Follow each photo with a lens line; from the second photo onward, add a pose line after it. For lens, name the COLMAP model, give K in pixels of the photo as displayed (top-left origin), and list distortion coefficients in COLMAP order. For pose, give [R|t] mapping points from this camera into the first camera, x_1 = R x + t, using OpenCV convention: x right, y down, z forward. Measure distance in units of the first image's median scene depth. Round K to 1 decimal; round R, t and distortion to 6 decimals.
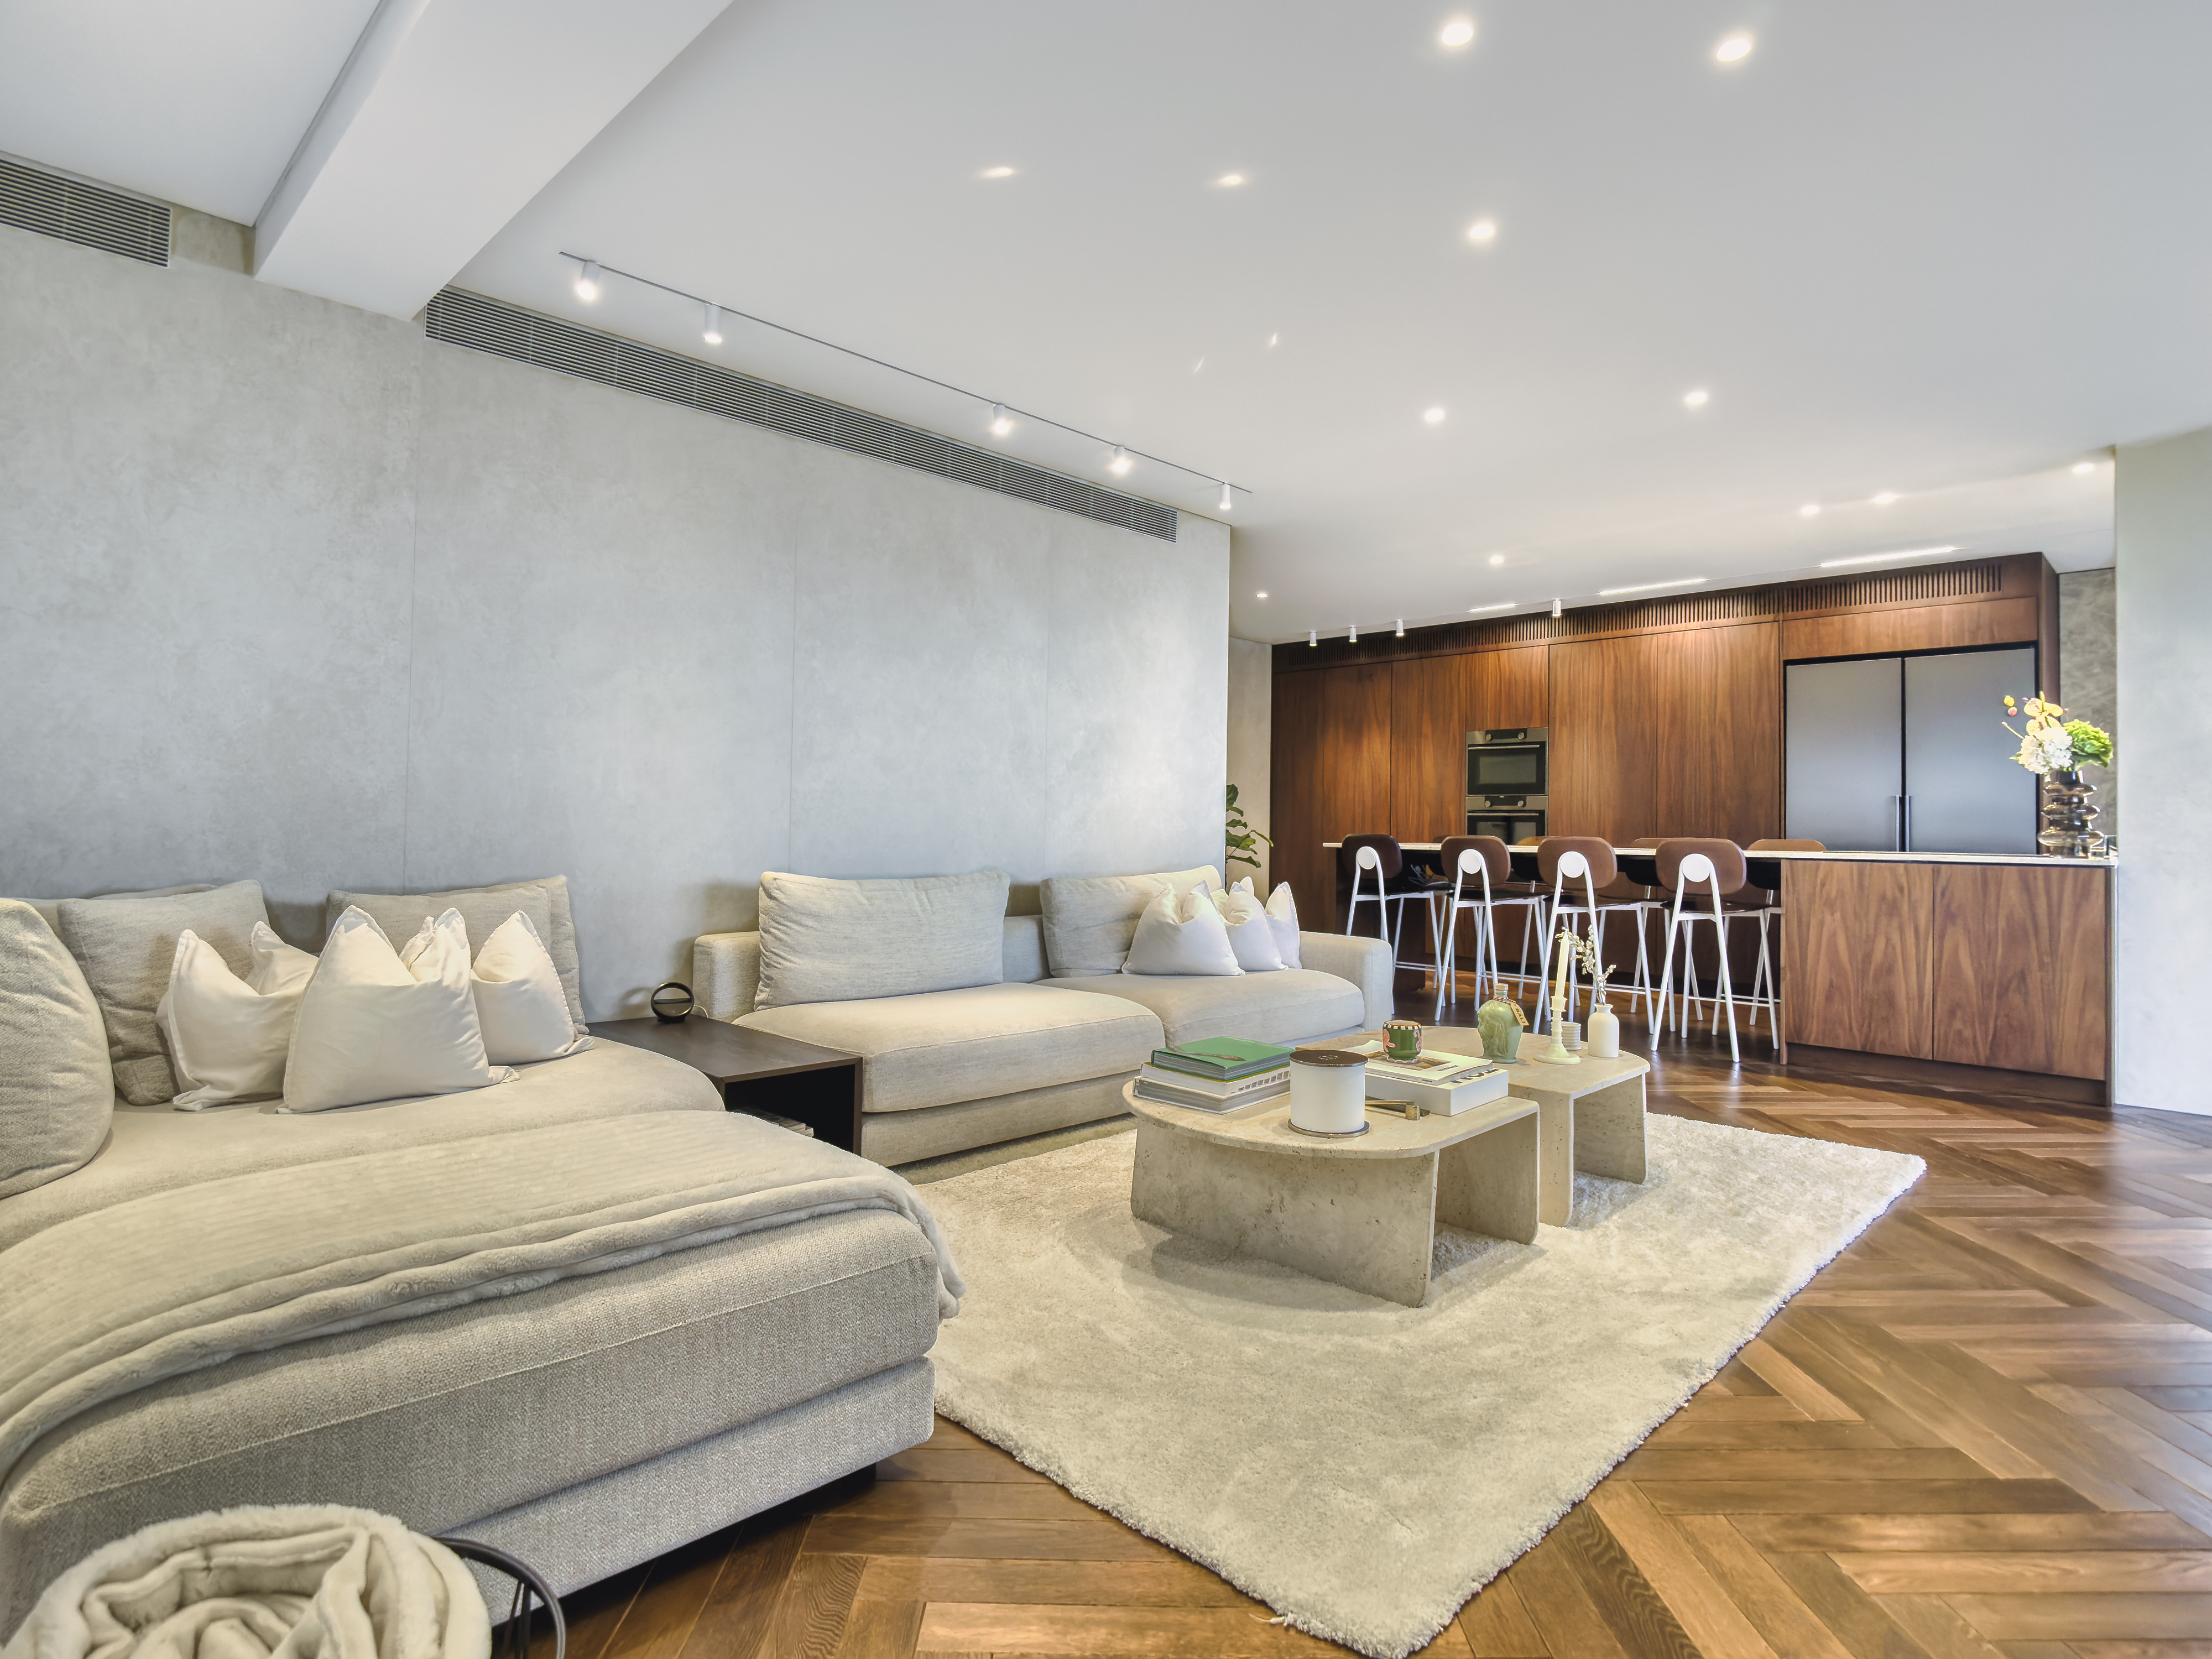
lens RADIAL K [[1183.7, 0, 1104.7], [0, 1183.7, 856.8], [0, 0, 1]] dist [-0.000176, -0.000118]
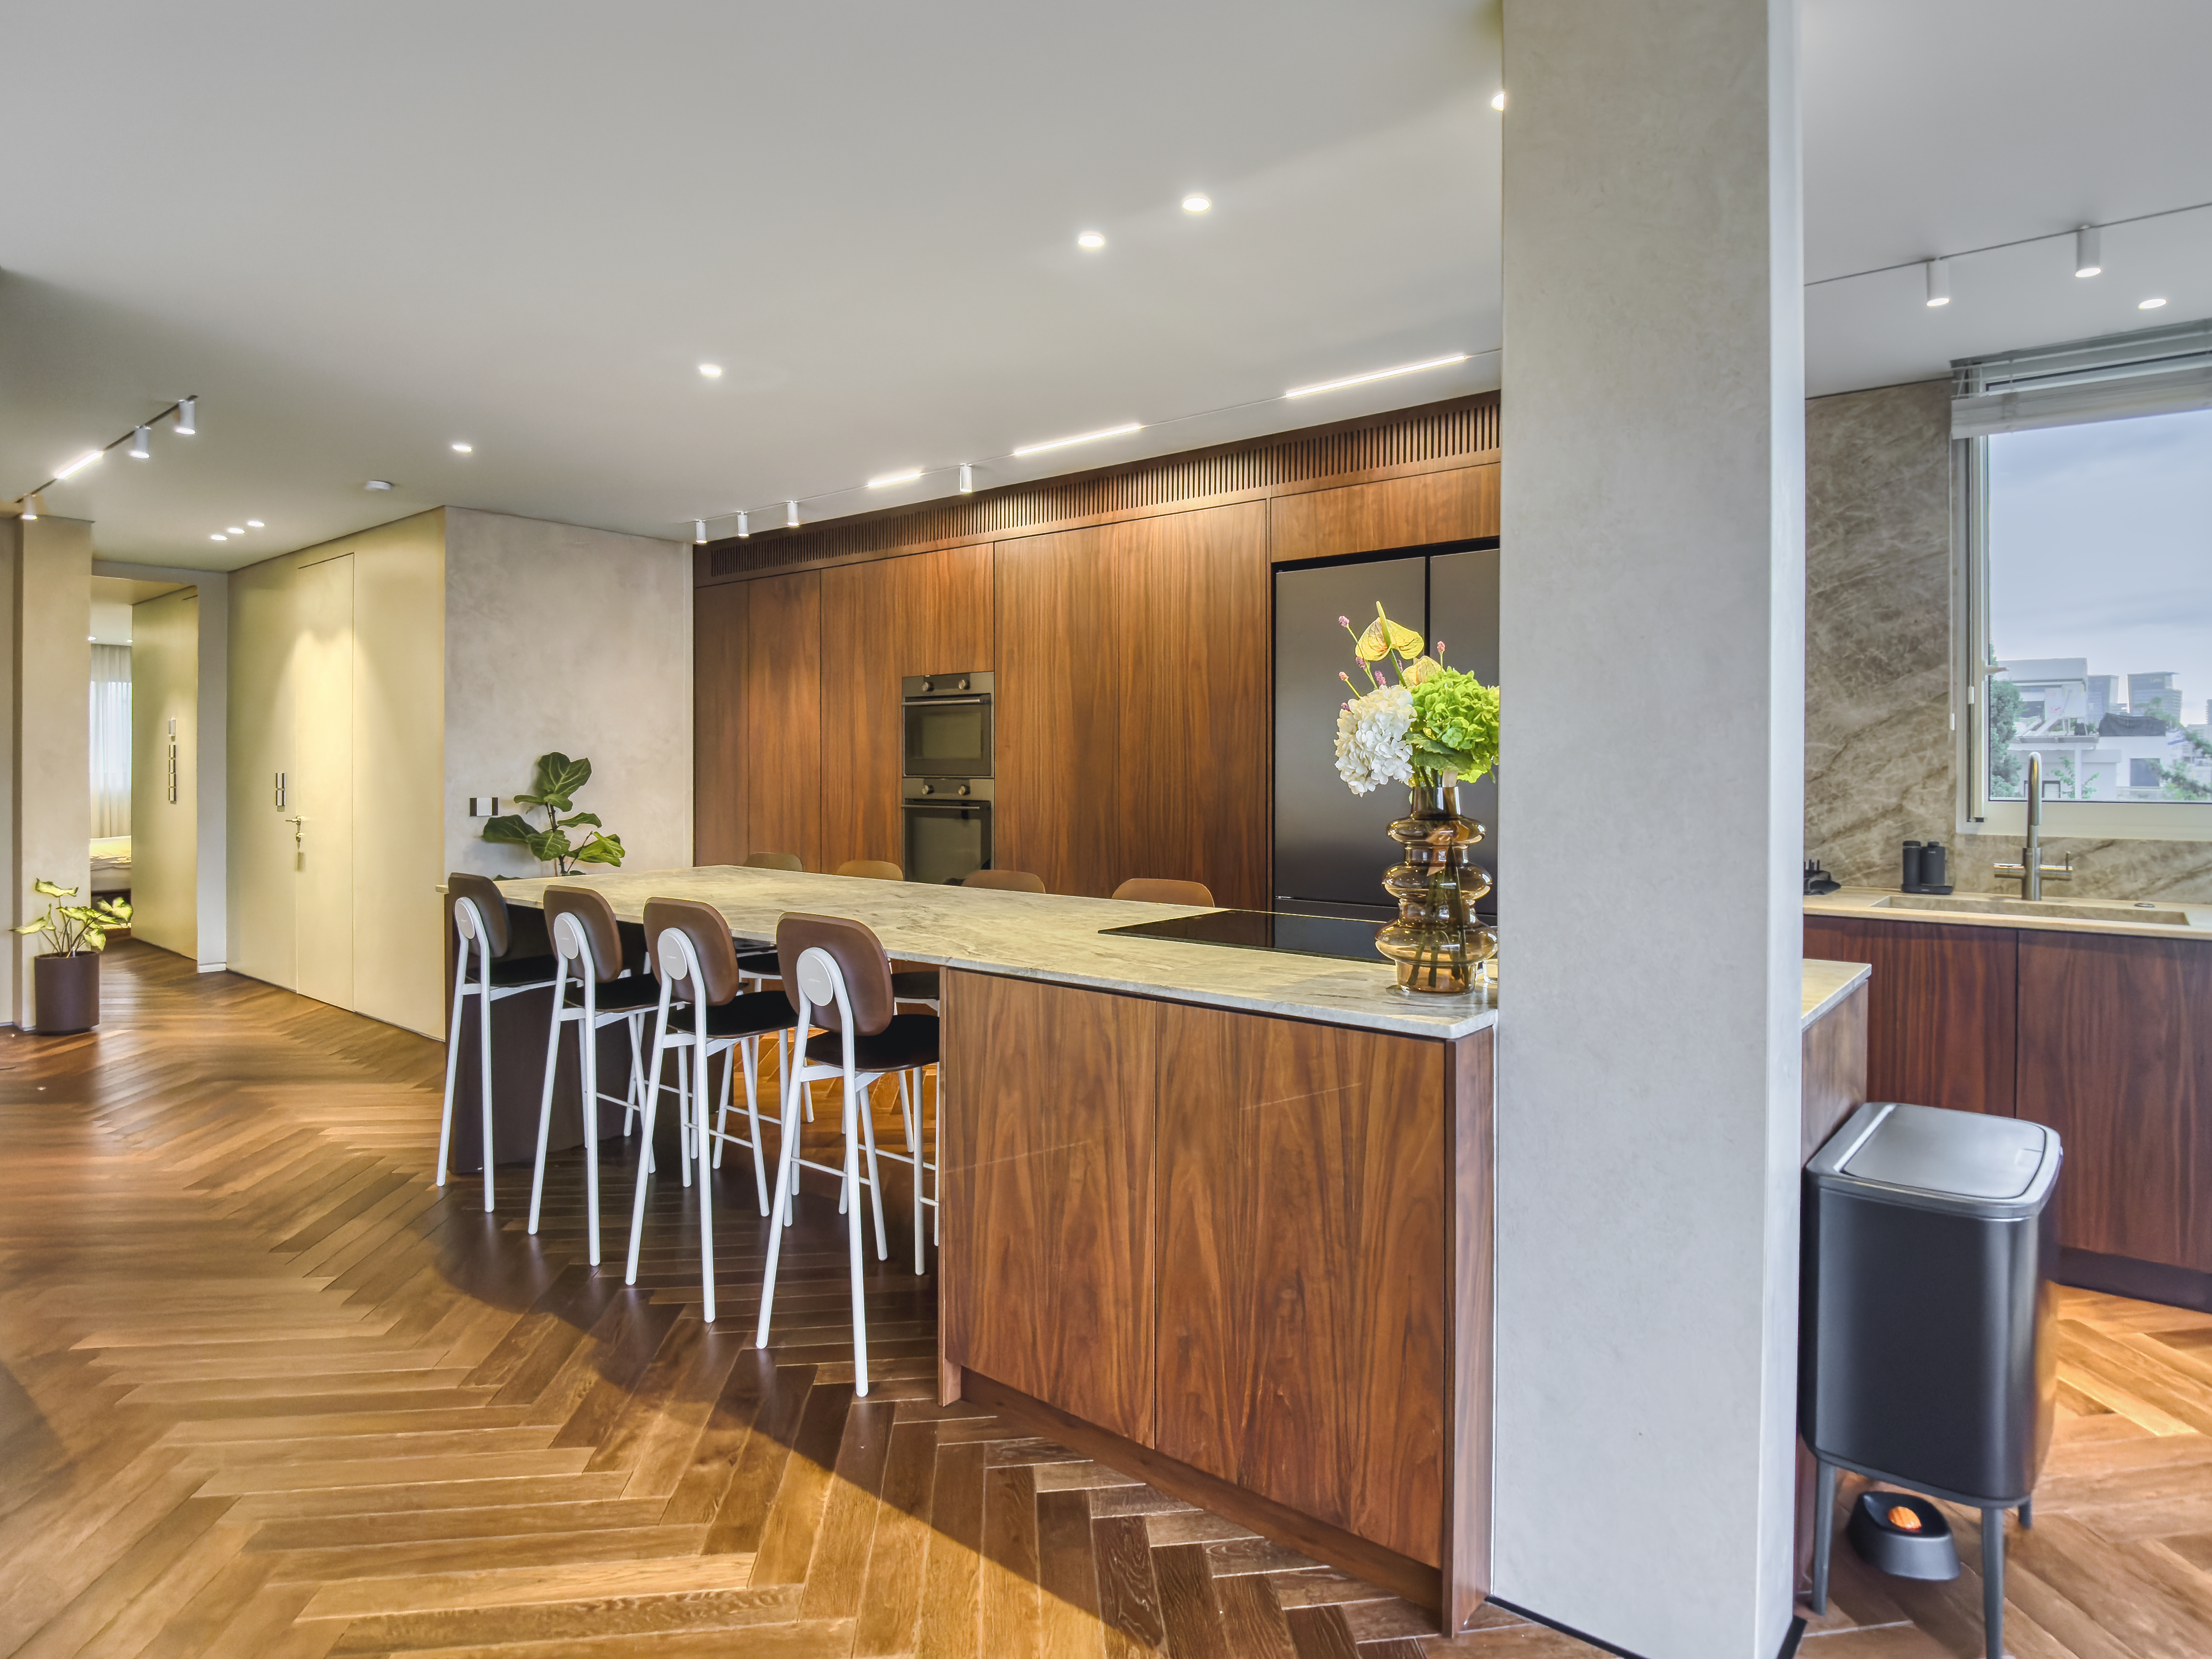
lens RADIAL K [[1269.9, 0, 1106.0], [0, 1269.9, 829.5], [0, 0, 1]] dist [0.001961, -0.034843]
pose [[0.995288, -0.008773, 0.096566, 0.605773], [0.006899, 0.999782, 0.019722, -0.061894], [-0.096718, -0.018962, 0.995131, 0.516591]]
